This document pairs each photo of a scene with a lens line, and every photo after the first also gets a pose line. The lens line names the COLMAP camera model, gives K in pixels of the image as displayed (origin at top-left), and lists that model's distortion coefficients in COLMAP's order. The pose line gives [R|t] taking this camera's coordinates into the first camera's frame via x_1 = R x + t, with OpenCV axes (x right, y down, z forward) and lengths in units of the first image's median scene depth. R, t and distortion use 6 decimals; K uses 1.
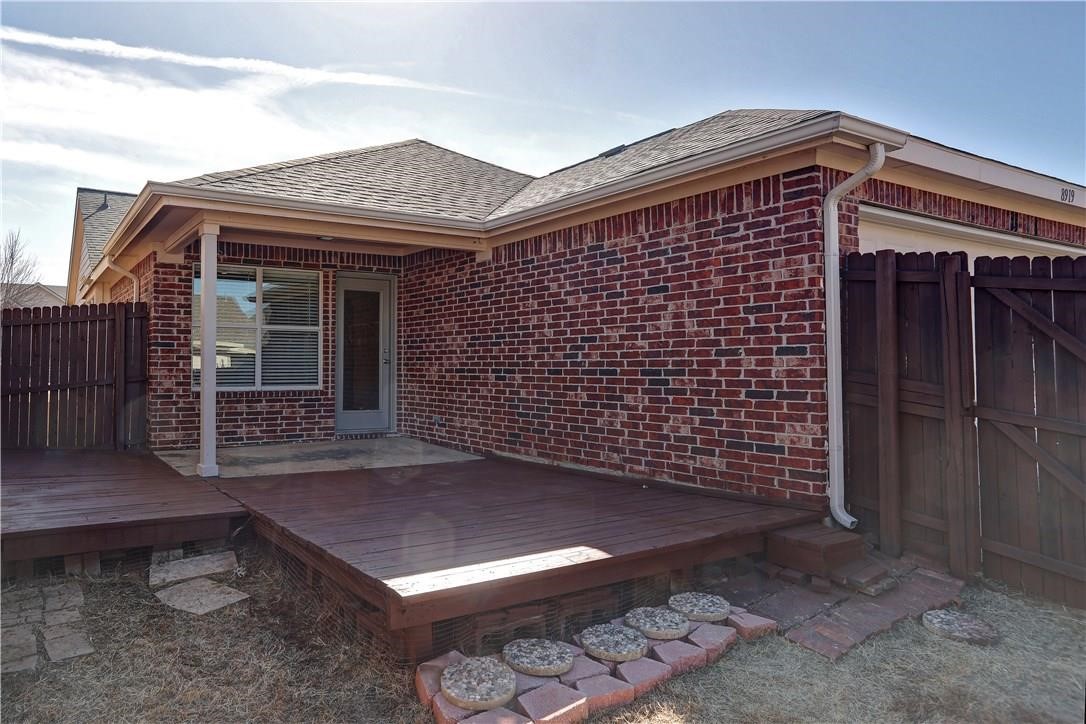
lens RADIAL K [[654.5, 0, 549.0], [0, 654.5, 359.3], [0, 0, 1]] dist [-0.081938, 0.061726]
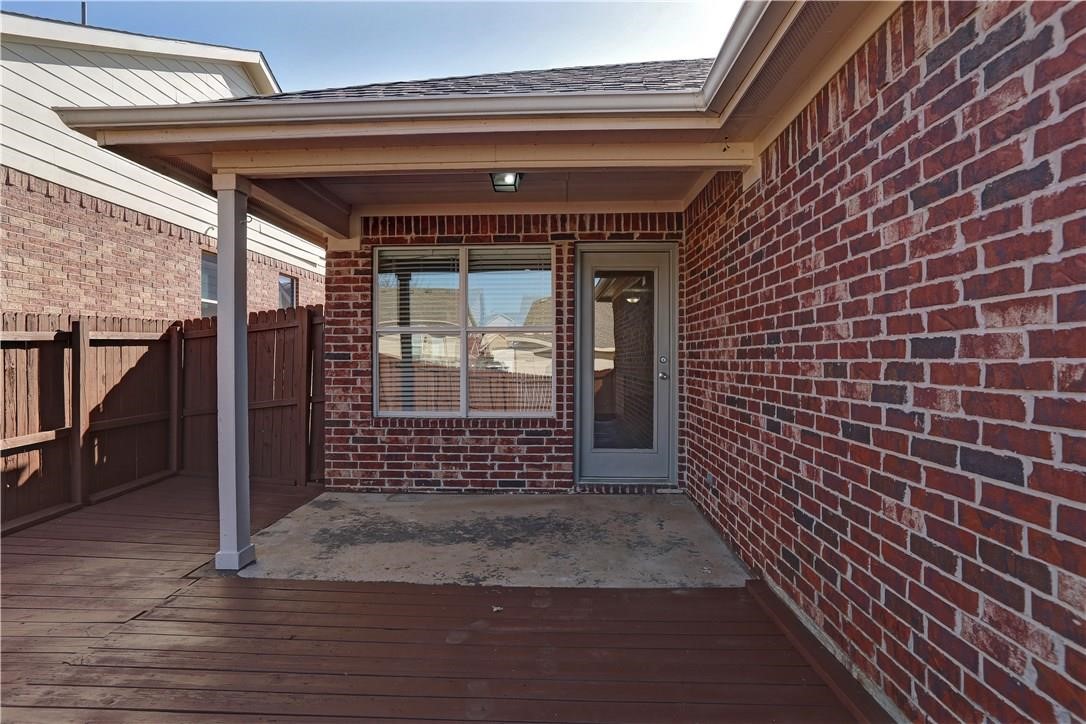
lens RADIAL K [[654.5, 0, 549.0], [0, 654.5, 359.3], [0, 0, 1]] dist [-0.081938, 0.061726]
pose [[0.777083, 0.001047, -0.629397, 0.093732], [0.003399, 0.999977, 0.005860, -0.022743], [0.629389, -0.006693, 0.777062, 0.537791]]
